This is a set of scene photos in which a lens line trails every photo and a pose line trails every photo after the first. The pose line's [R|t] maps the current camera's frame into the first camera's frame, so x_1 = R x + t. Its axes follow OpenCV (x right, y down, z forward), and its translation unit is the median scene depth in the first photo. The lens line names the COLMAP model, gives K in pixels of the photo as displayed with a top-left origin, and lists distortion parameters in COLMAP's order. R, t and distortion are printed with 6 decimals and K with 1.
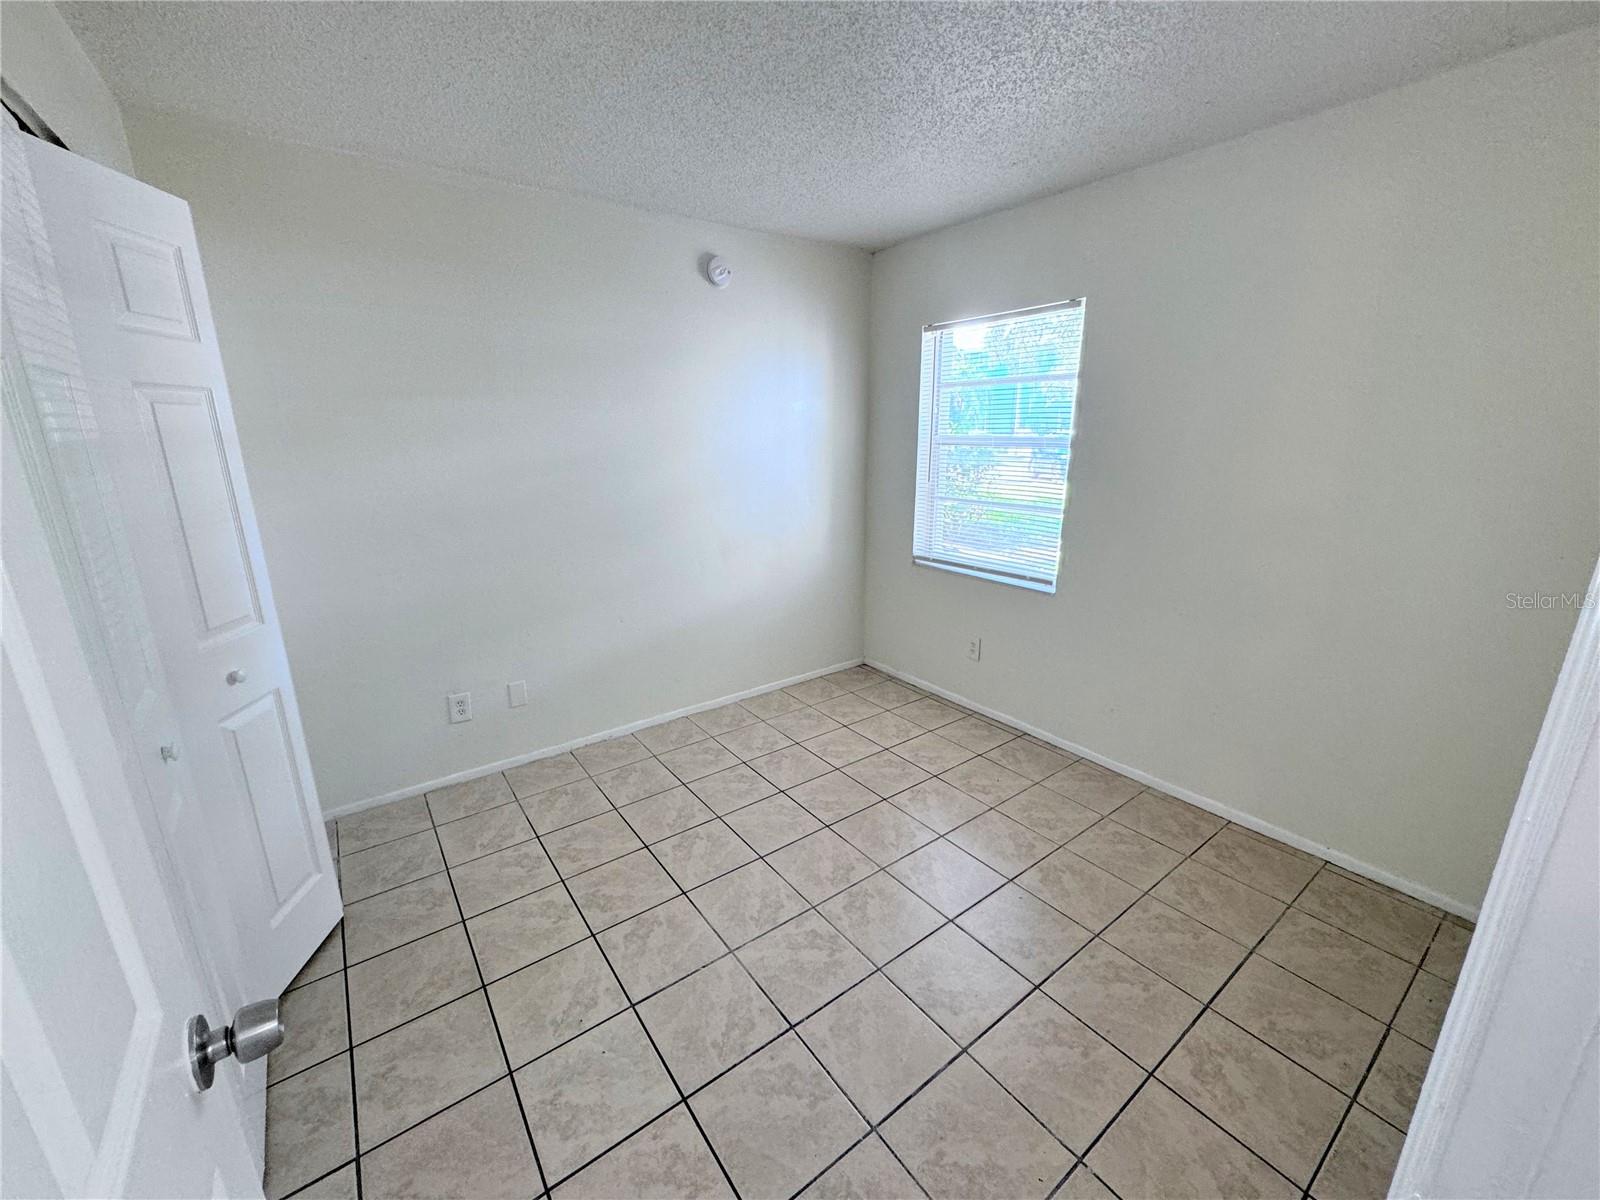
lens RADIAL K [[675.6, 0, 797.0], [0, 675.6, 617.0], [0, 0, 1]] dist [-0.015673, 0.000229]
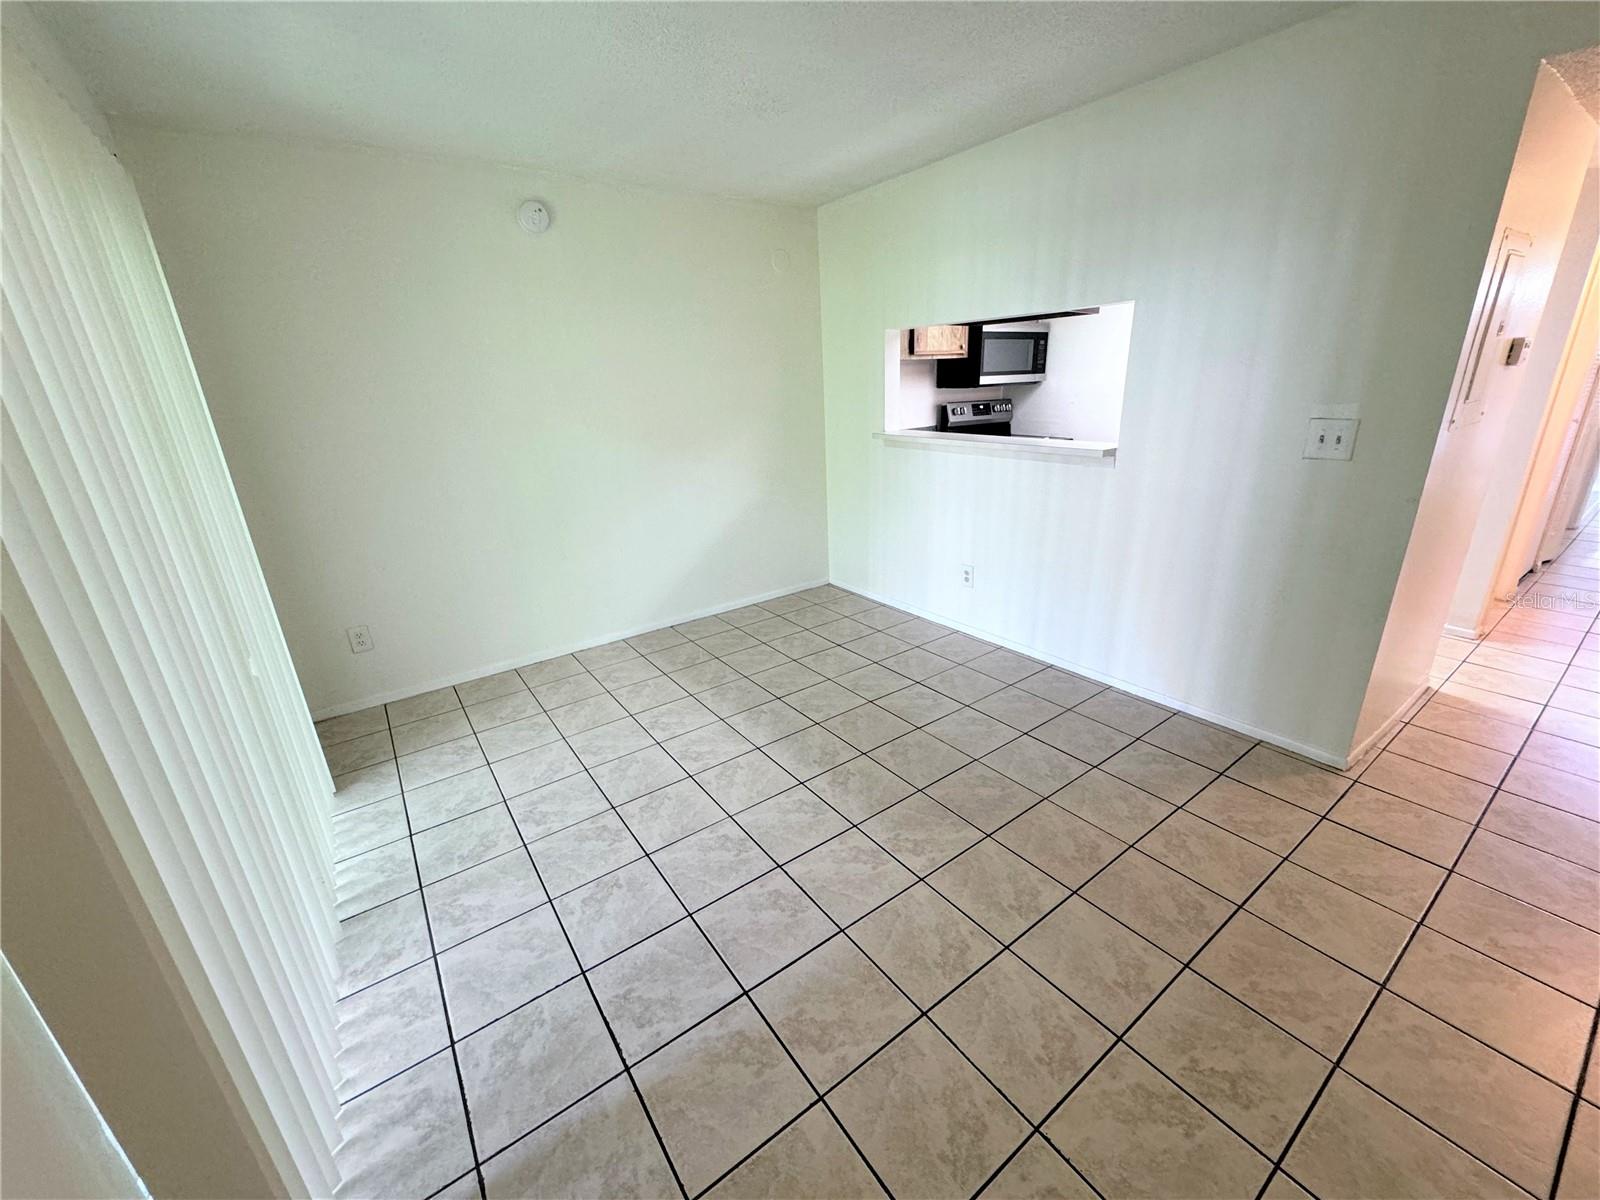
lens RADIAL K [[635.0, 0, 801.4], [0, 635.0, 598.8], [0, 0, 1]] dist [-0.013931, -0.000109]
pose [[0.998163, -0.021039, -0.056819, 0.129919], [0.024655, 0.997664, 0.063714, -0.028693], [0.055346, -0.064998, 0.996349, 0.097122]]
